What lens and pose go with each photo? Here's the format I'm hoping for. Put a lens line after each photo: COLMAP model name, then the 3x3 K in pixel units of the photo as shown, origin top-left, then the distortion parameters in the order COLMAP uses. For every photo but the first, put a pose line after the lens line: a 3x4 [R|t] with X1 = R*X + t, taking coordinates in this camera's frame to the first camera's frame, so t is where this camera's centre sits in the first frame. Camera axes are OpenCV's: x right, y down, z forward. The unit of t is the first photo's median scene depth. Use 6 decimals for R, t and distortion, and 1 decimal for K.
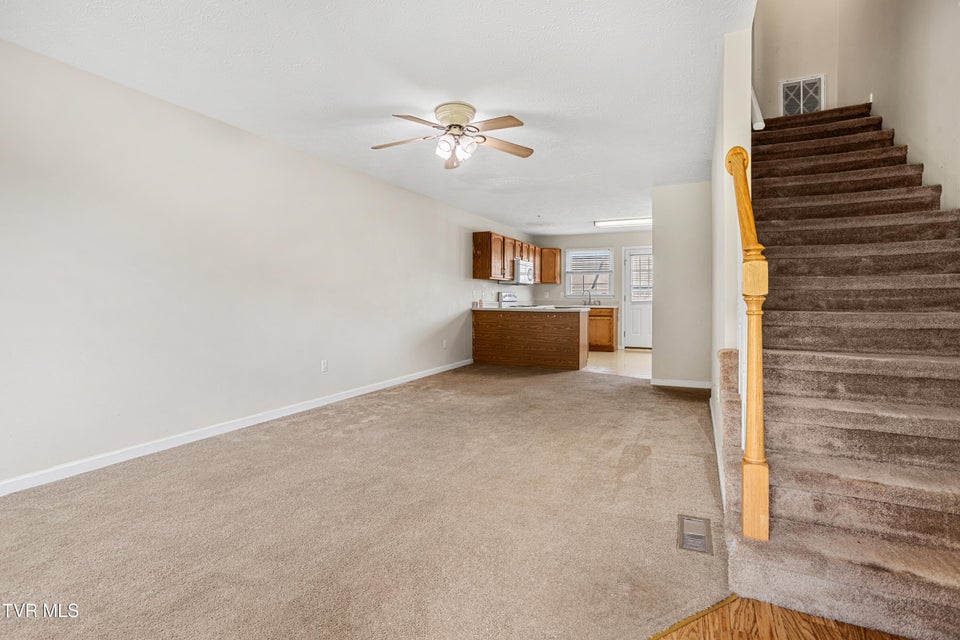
lens RADIAL K [[464.9, 0, 483.8], [0, 464.9, 295.6], [0, 0, 1]] dist [-0.036632, 0.015039]
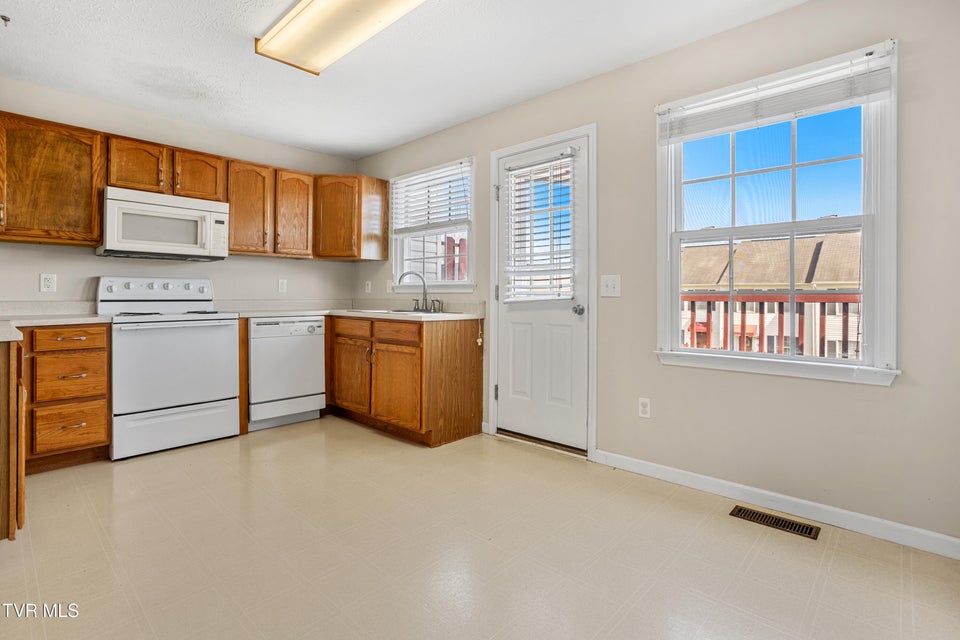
lens RADIAL K [[464.9, 0, 477.4], [0, 464.9, 294.9], [0, 0, 1]] dist [-0.036632, 0.015039]
pose [[0.951851, -0.000577, -0.306559, 0.420004], [0.001438, 0.999996, 0.002584, 0.006564], [0.306556, -0.002901, 0.951848, 0.683966]]
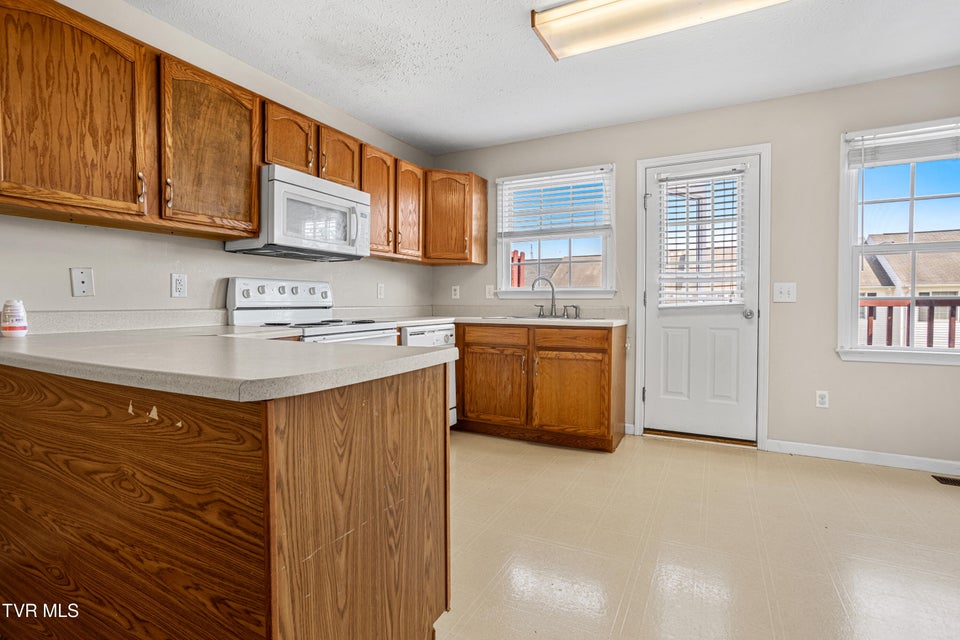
lens RADIAL K [[464.9, 0, 480.7], [0, 464.9, 311.2], [0, 0, 1]] dist [-0.036632, 0.015039]
pose [[0.999320, -0.000943, -0.036852, 0.195843], [0.001875, 0.999679, 0.025249, 0.006409], [0.036817, -0.025301, 0.999002, 0.655191]]
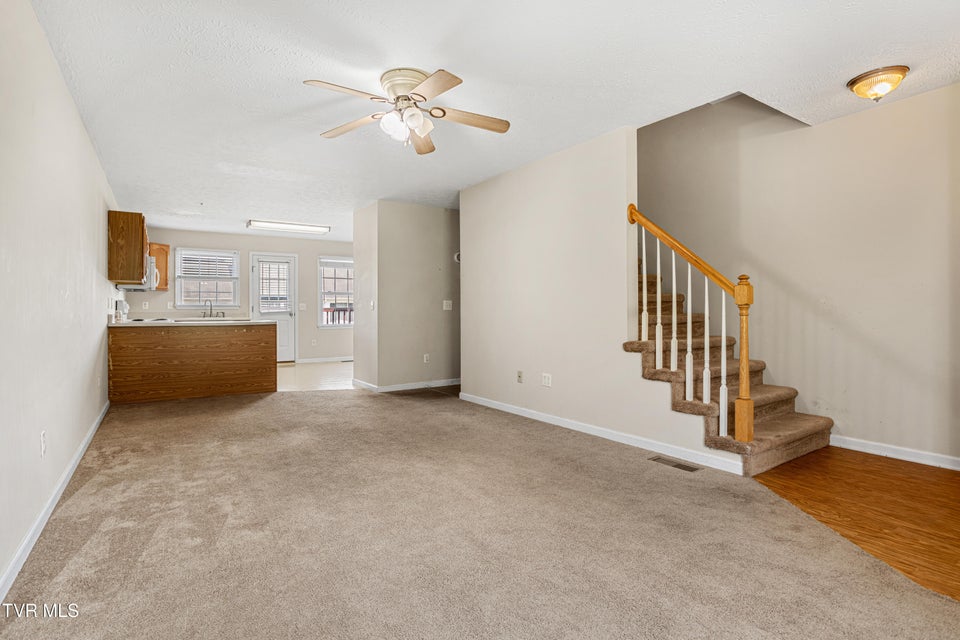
lens RADIAL K [[464.9, 0, 469.2], [0, 464.9, 304.8], [0, 0, 1]] dist [-0.036632, 0.015039]
pose [[0.516644, 0.004776, 0.856187, -0.262206], [-0.001011, 0.999987, -0.004968, 0.001692], [-0.856199, 0.001701, 0.516643, 0.178714]]
